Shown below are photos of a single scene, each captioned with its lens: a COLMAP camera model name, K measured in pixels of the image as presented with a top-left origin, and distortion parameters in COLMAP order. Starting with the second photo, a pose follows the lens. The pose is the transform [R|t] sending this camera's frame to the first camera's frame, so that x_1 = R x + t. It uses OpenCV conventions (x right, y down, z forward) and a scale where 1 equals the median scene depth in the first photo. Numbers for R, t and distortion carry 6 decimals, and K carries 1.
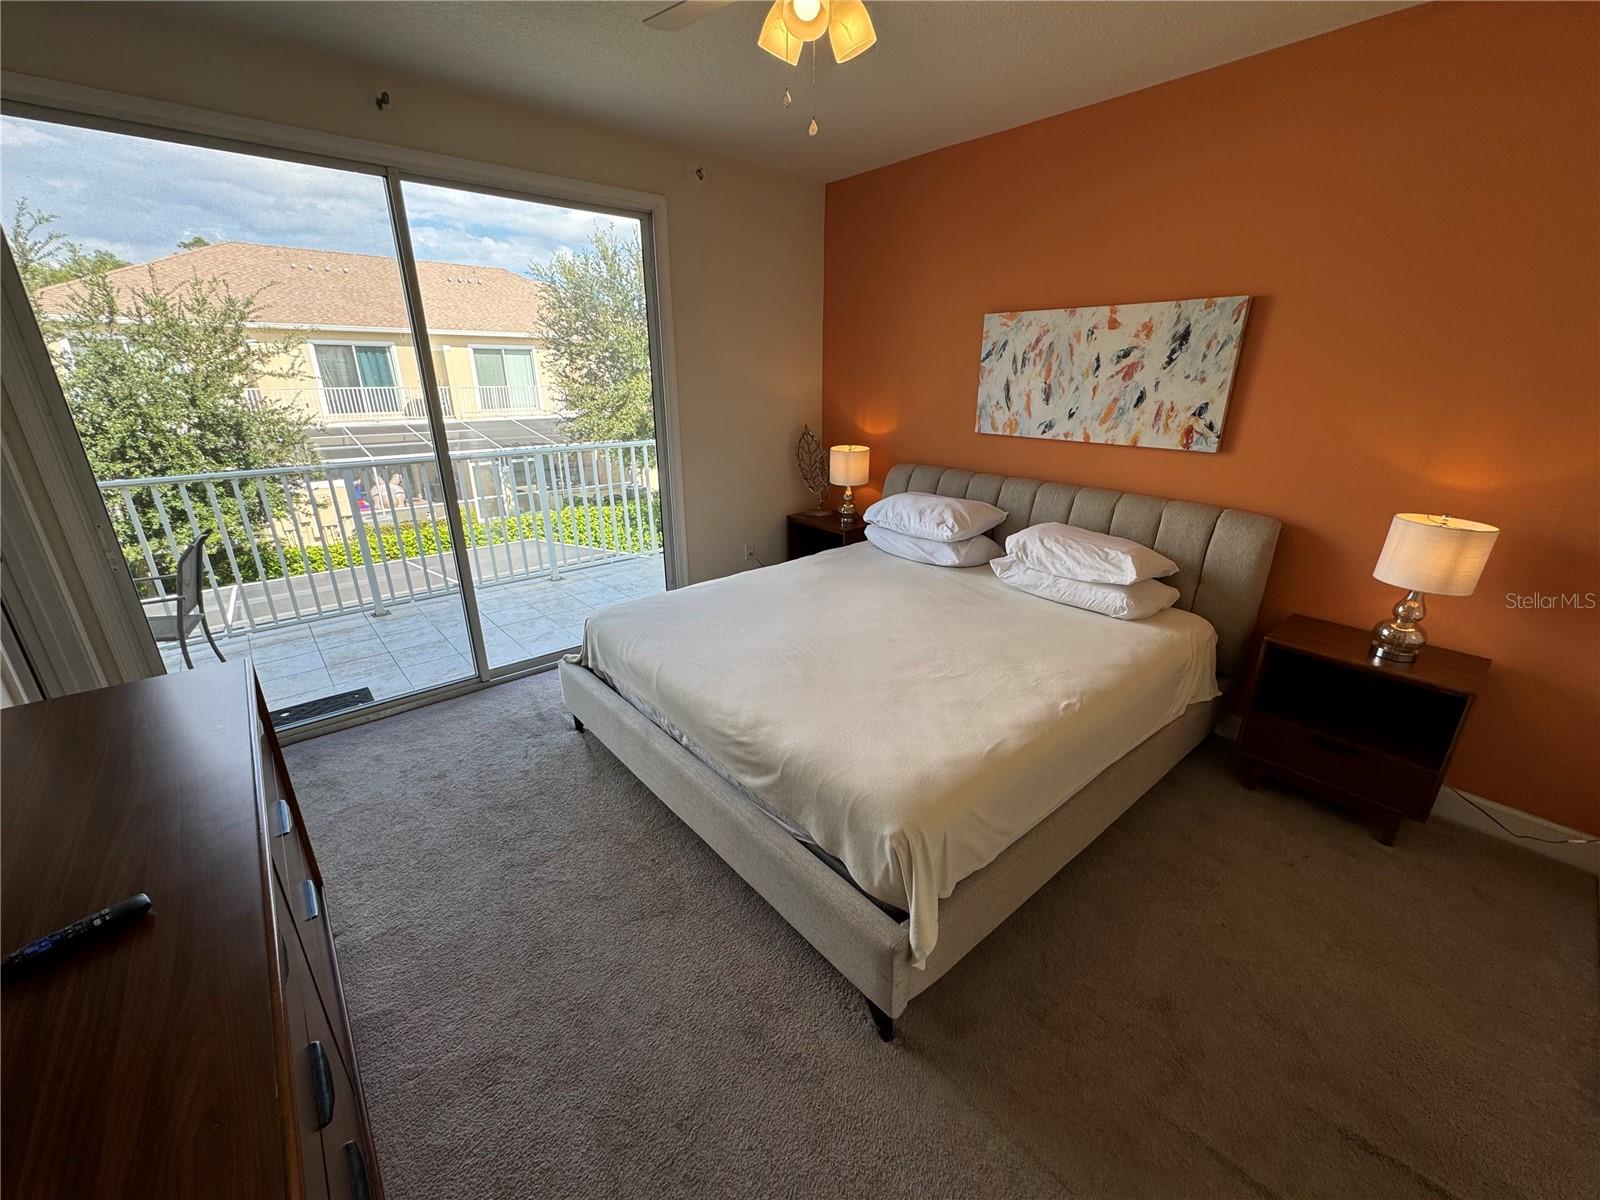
lens RADIAL K [[643.1, 0, 797.7], [0, 643.1, 604.4], [0, 0, 1]] dist [-0.000407, 0.000062]
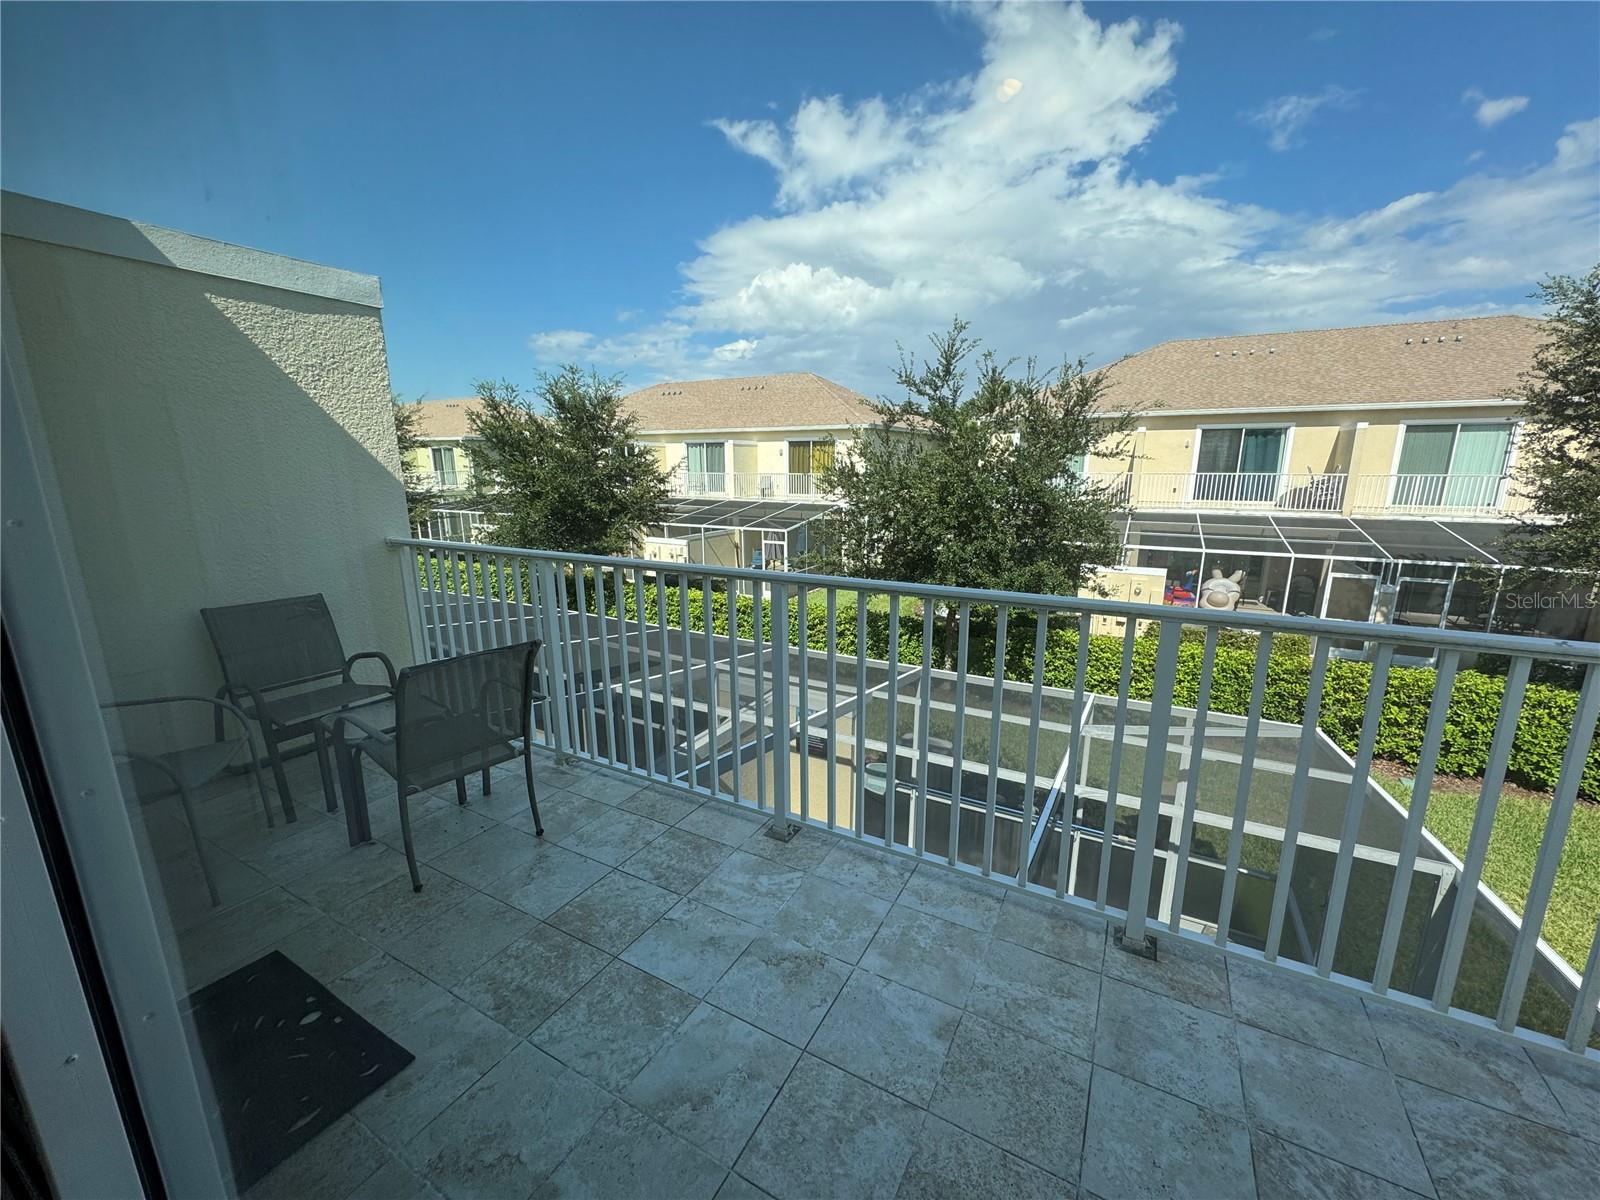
lens RADIAL K [[643.1, 0, 797.7], [0, 643.1, 604.4], [0, 0, 1]] dist [-0.000407, 0.000062]
pose [[0.352729, 0.200252, -0.914047, -0.038622], [-0.316528, 0.944782, 0.084838, -0.051145], [0.880564, 0.259397, 0.396637, 0.166760]]
